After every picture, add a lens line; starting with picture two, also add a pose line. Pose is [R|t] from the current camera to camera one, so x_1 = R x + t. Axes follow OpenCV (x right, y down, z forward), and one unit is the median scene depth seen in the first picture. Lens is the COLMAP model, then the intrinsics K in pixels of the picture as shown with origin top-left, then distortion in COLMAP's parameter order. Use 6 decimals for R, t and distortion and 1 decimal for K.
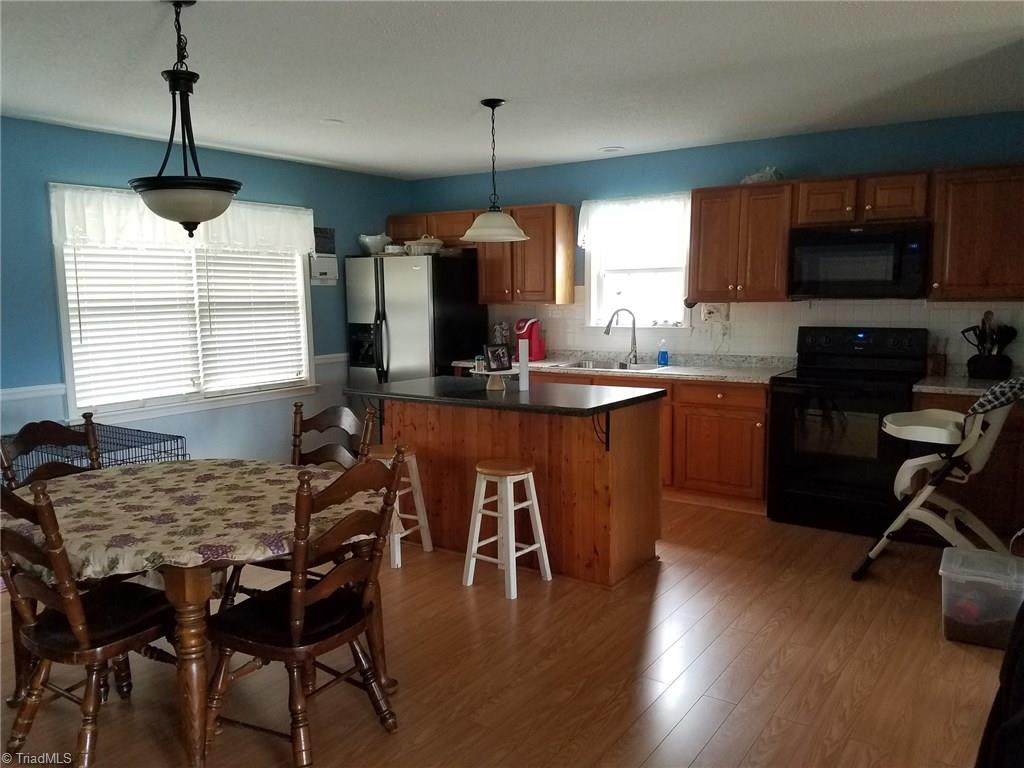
lens RADIAL K [[775.5, 0, 512.0], [0, 775.5, 384.0], [0, 0, 1]] dist [0.202615, -0.351772]
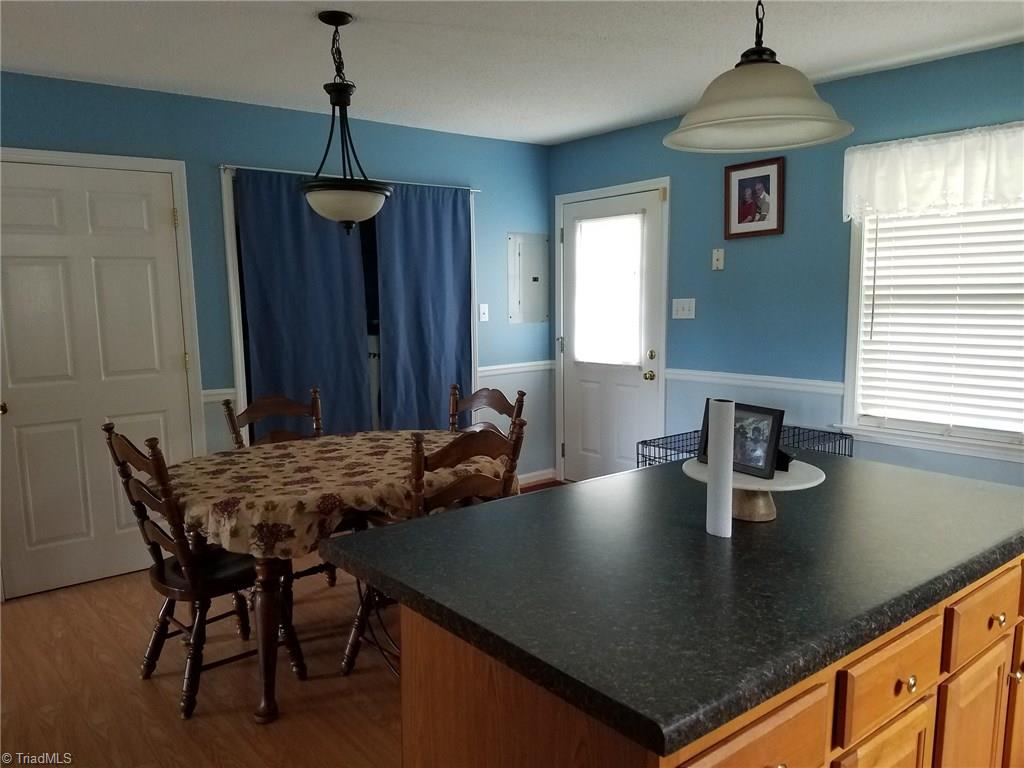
lens RADIAL K [[757.9, 0, 539.4], [0, 757.9, 387.8], [0, 0, 1]] dist [0.156381, -0.321939]
pose [[-0.227588, 0.152801, -0.961694, 0.290046], [-0.090213, 0.980056, 0.177067, -0.105114], [0.969570, 0.127056, -0.209264, 0.792452]]
